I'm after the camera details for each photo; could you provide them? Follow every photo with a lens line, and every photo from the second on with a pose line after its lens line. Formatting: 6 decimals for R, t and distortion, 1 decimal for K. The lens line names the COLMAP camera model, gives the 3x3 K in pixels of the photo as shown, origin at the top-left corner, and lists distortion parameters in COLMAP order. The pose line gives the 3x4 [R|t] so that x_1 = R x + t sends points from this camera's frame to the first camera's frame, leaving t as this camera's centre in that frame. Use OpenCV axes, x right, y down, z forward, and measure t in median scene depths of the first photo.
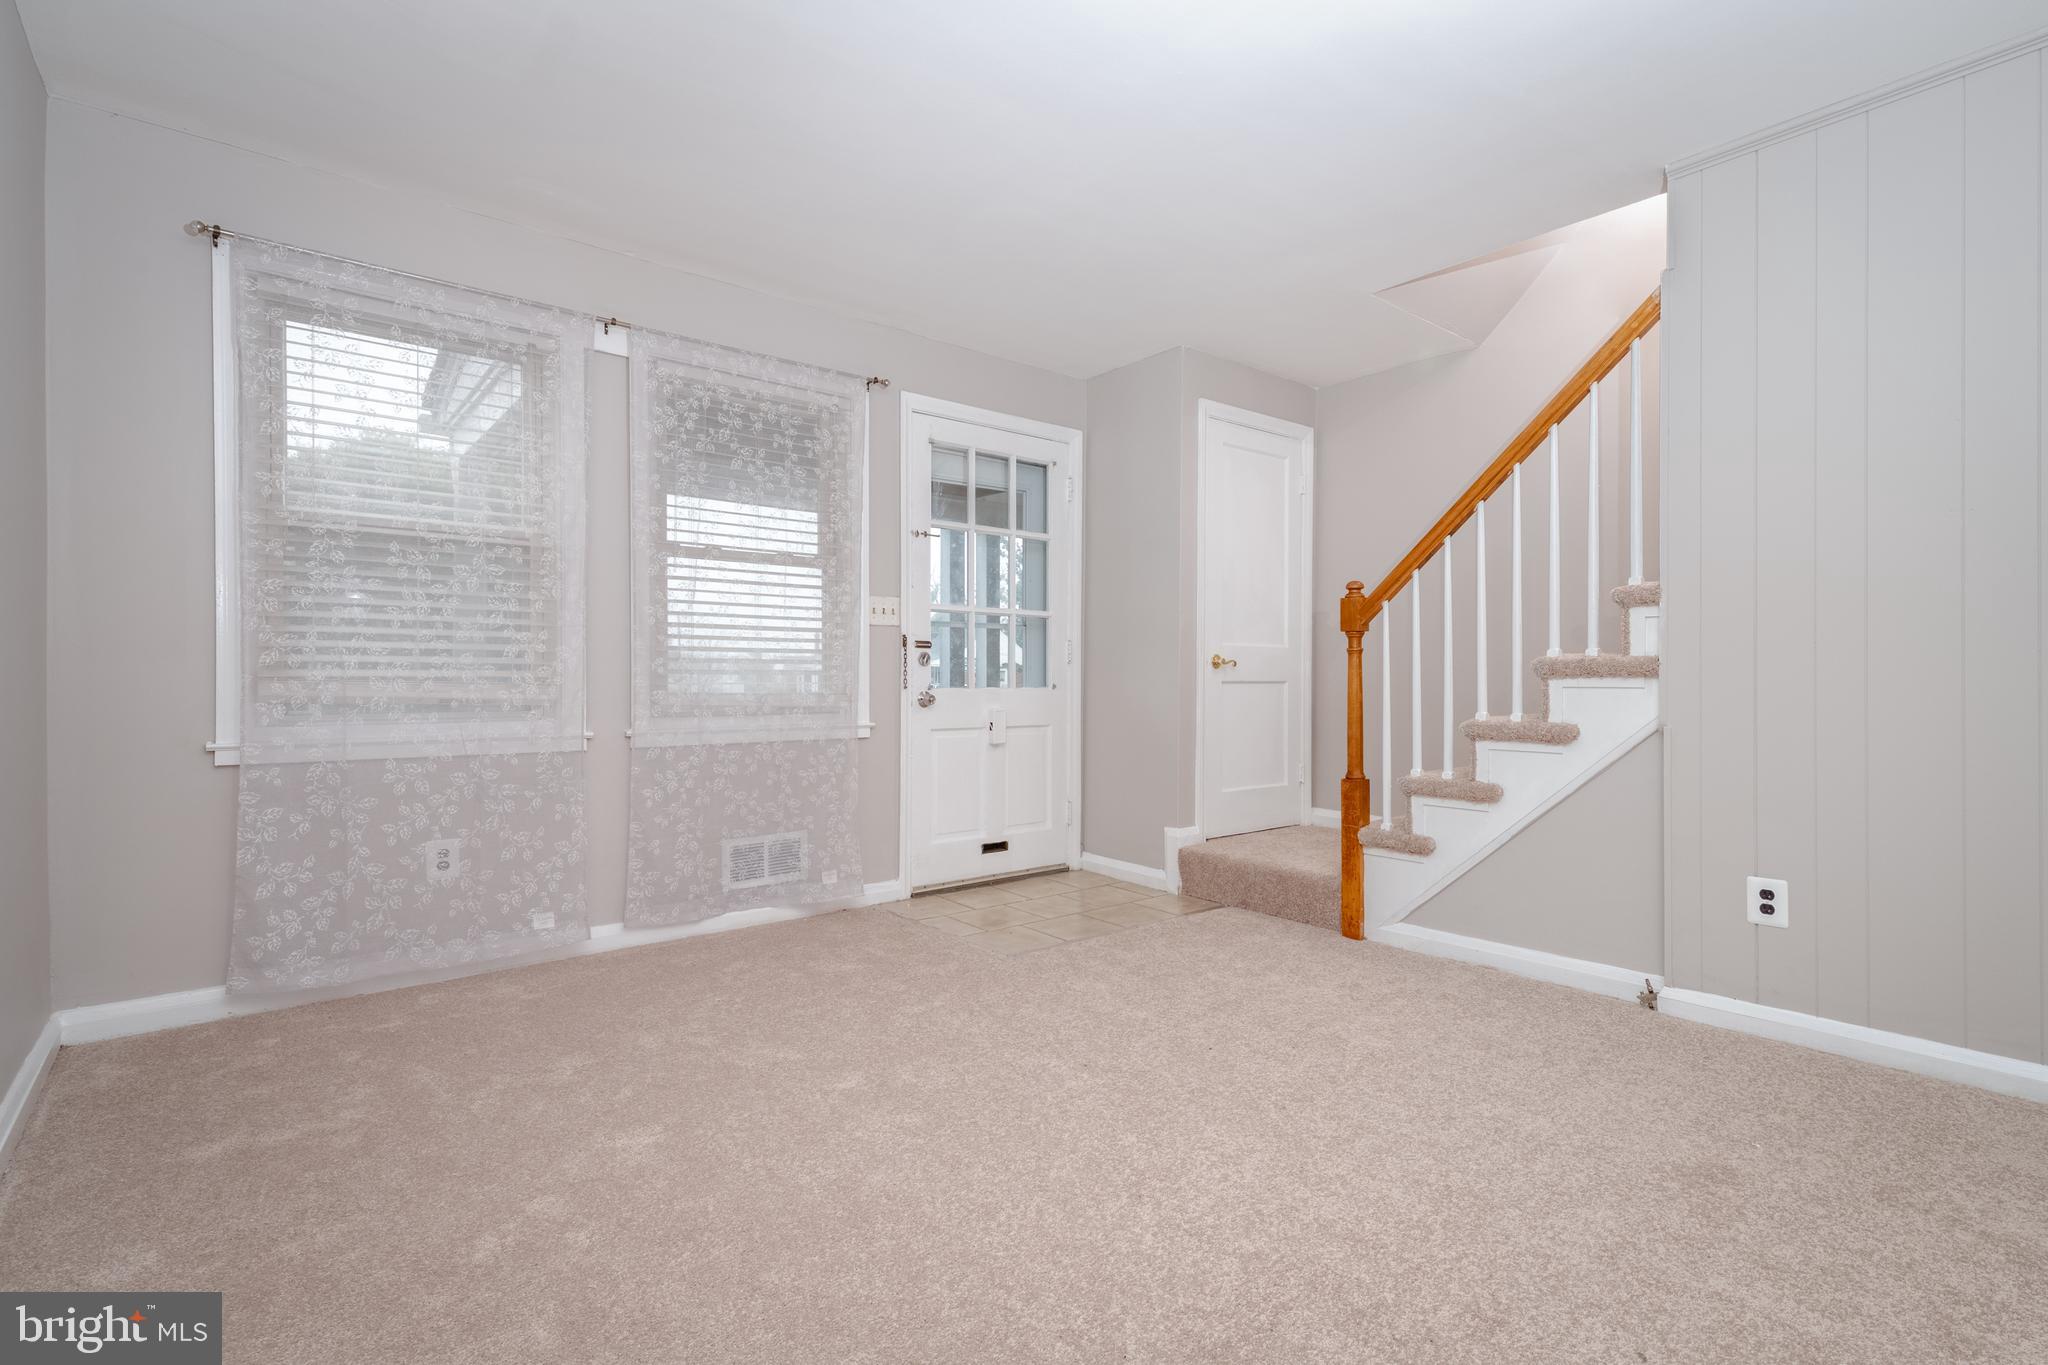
lens RADIAL K [[963.3, 0, 1024.0], [0, 963.3, 682.5], [0, 0, 1]] dist [0.004427, -0.000037]
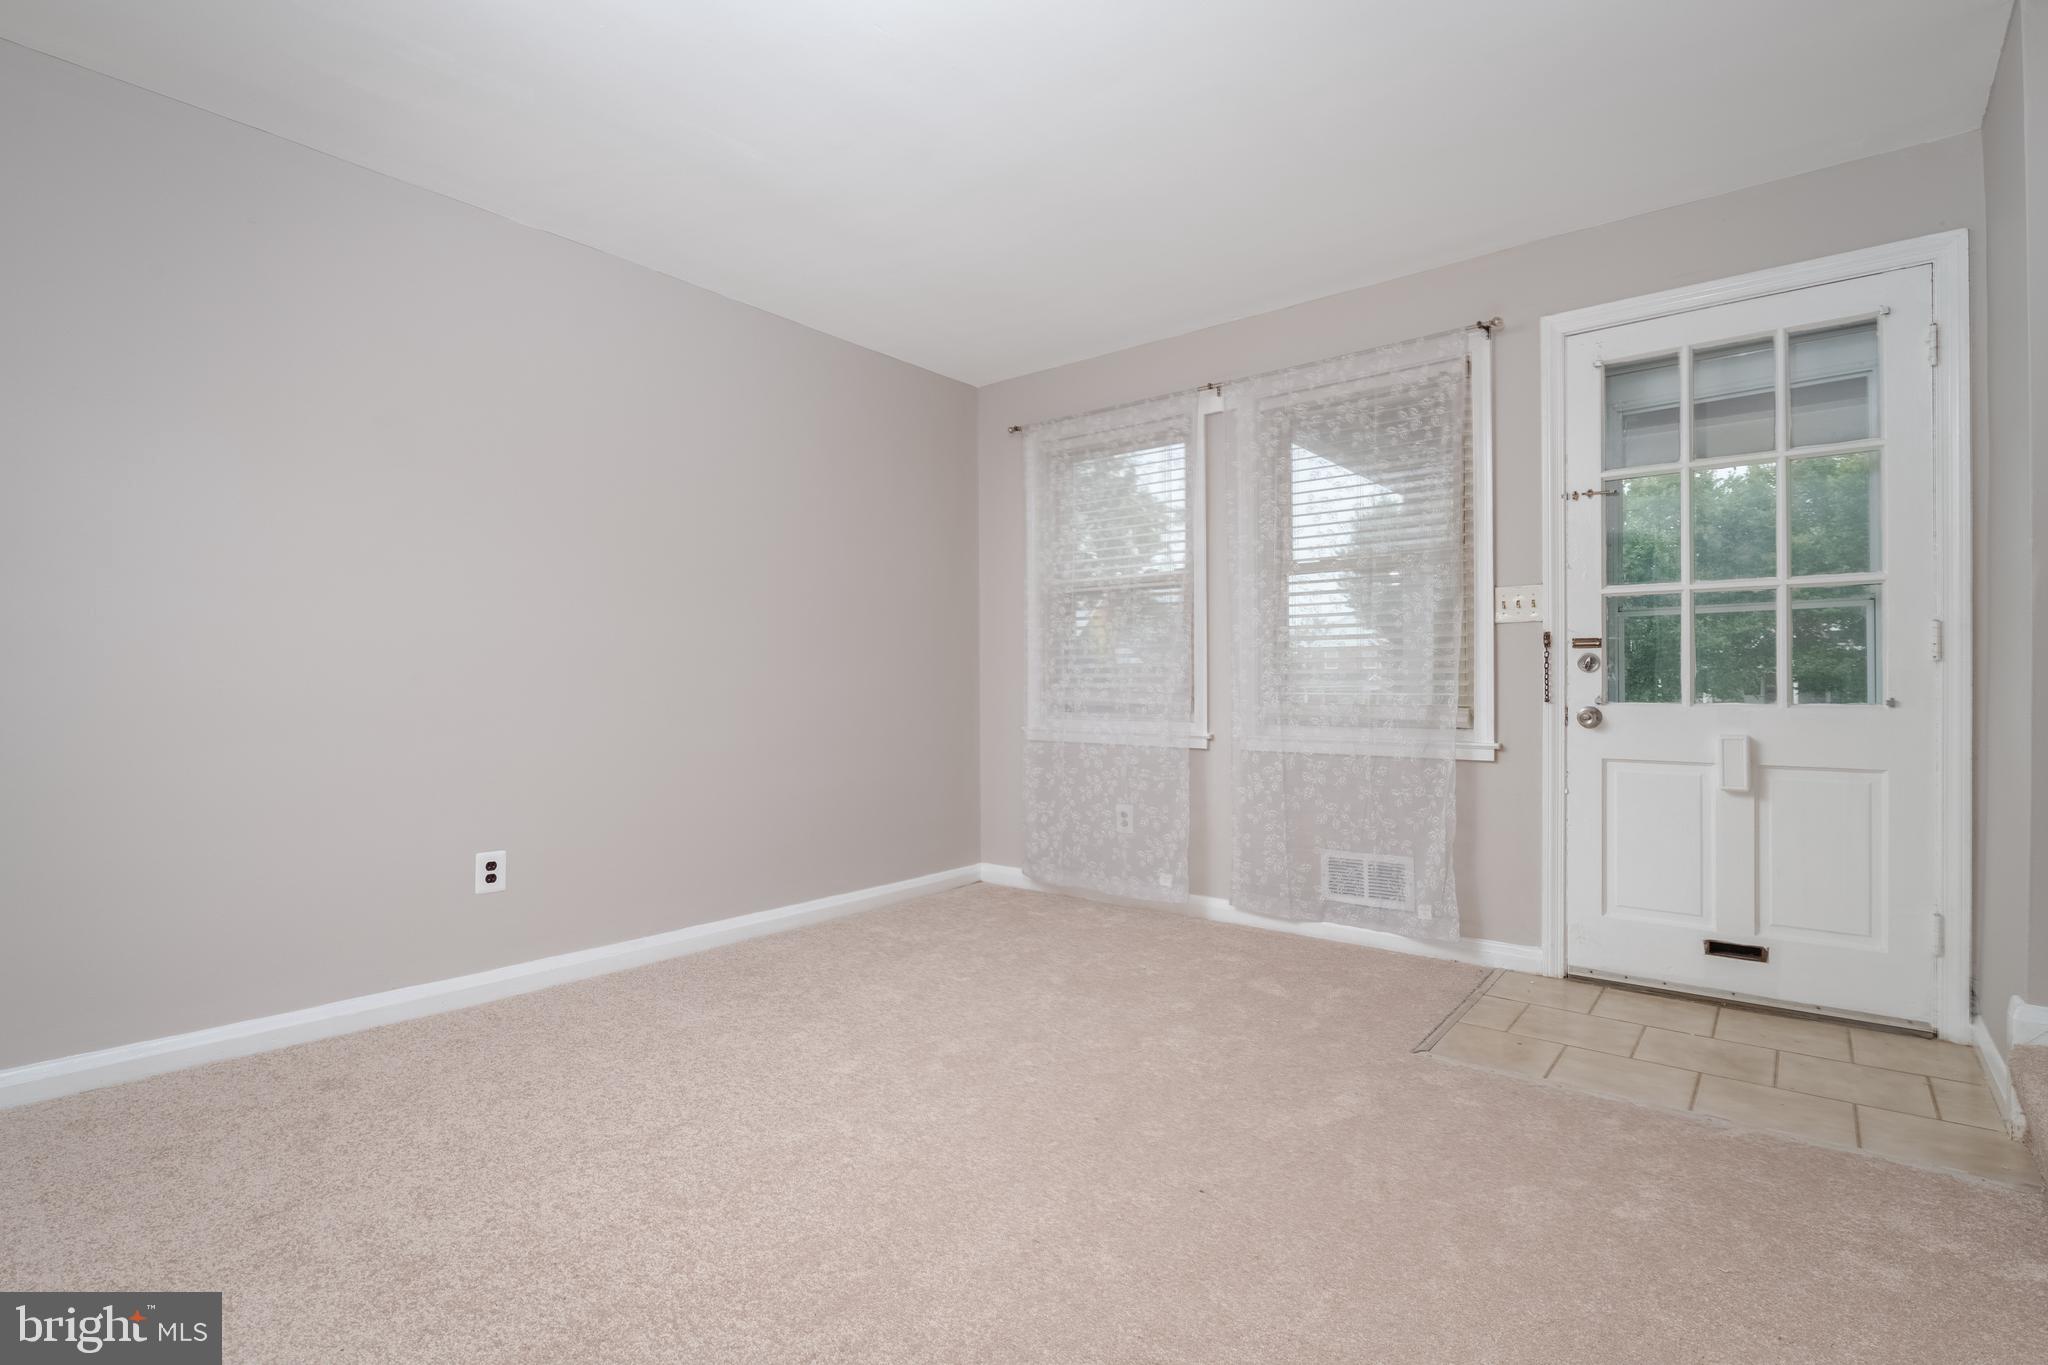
lens RADIAL K [[969.7, 0, 1030.2], [0, 969.7, 689.3], [0, 0, 1]] dist [-0.000617, -0.011494]
pose [[0.191417, 0.001491, -0.981508, 0.643872], [-0.003533, 0.999993, 0.000830, -0.003576], [0.981502, 0.003309, 0.191421, 0.517796]]
